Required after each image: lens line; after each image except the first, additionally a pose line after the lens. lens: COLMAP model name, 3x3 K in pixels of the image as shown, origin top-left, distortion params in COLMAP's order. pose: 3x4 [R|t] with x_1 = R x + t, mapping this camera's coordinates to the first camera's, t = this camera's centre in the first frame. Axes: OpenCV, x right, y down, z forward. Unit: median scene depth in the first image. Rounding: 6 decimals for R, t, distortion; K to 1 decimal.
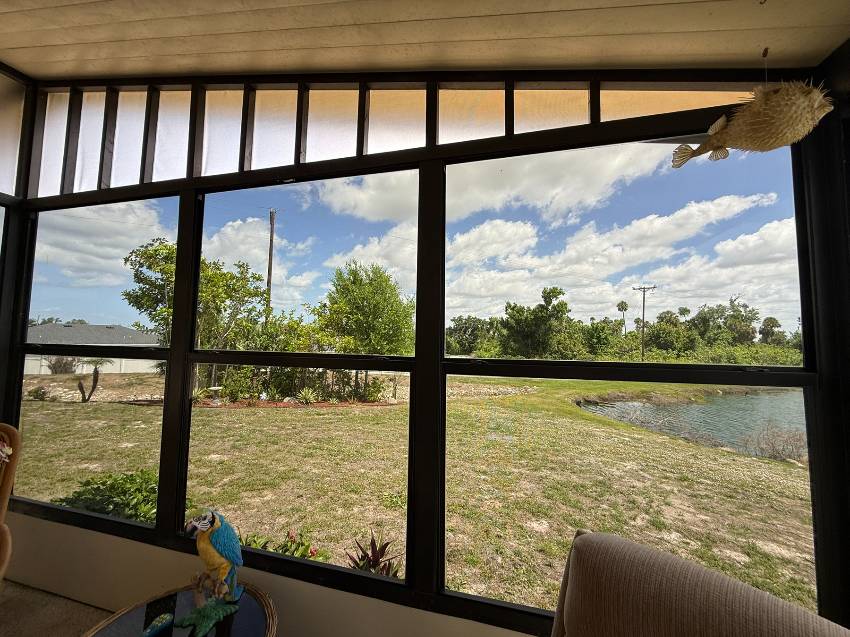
lens RADIAL K [[337.1, 0, 425.0], [0, 337.1, 318.5], [0, 0, 1]] dist [-0.000947, 0.000114]
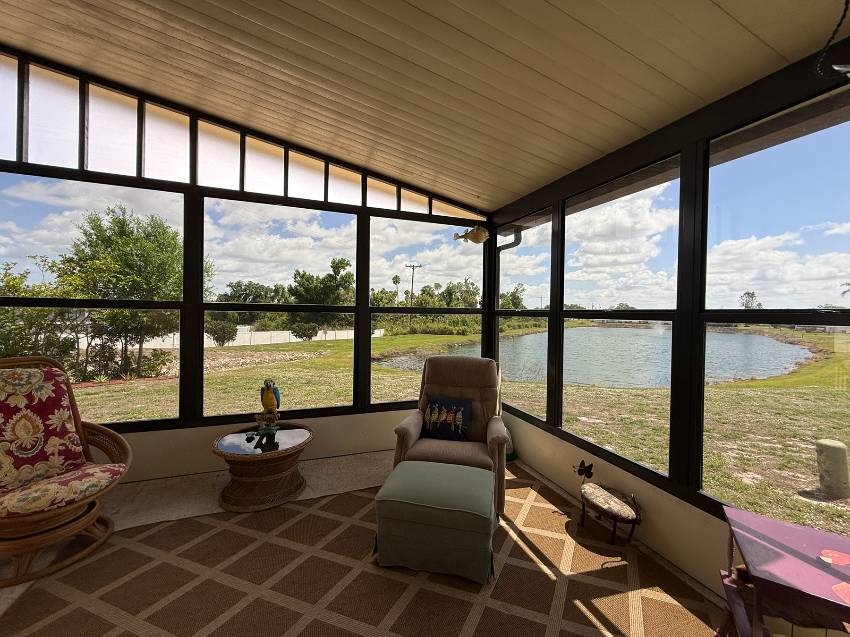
lens RADIAL K [[342.3, 0, 425.0], [0, 342.3, 318.5], [0, 0, 1]] dist [-0.002880, -0.000334]
pose [[0.811936, -0.014672, 0.583562, -0.118081], [-0.038691, 0.996133, 0.078877, 0.000520], [-0.582463, -0.086622, 0.808229, -0.127705]]
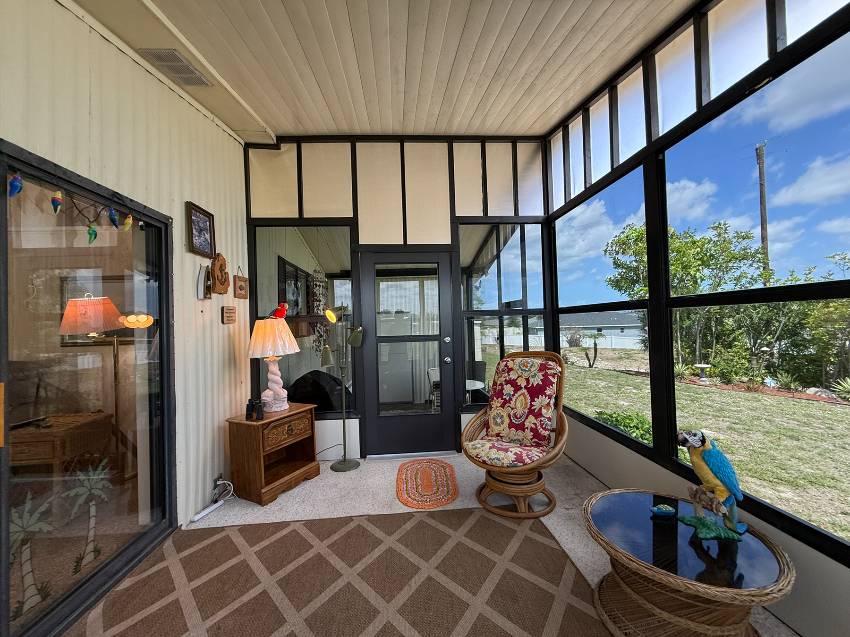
lens RADIAL K [[339.2, 0, 421.6], [0, 339.2, 317.7], [0, 0, 1]] dist [0.000627, -0.000011]
pose [[0.326388, -0.047738, -0.944030, 0.012746], [0.096456, 0.995192, -0.016976, 0.015305], [0.940302, -0.085516, 0.329424, -0.018313]]
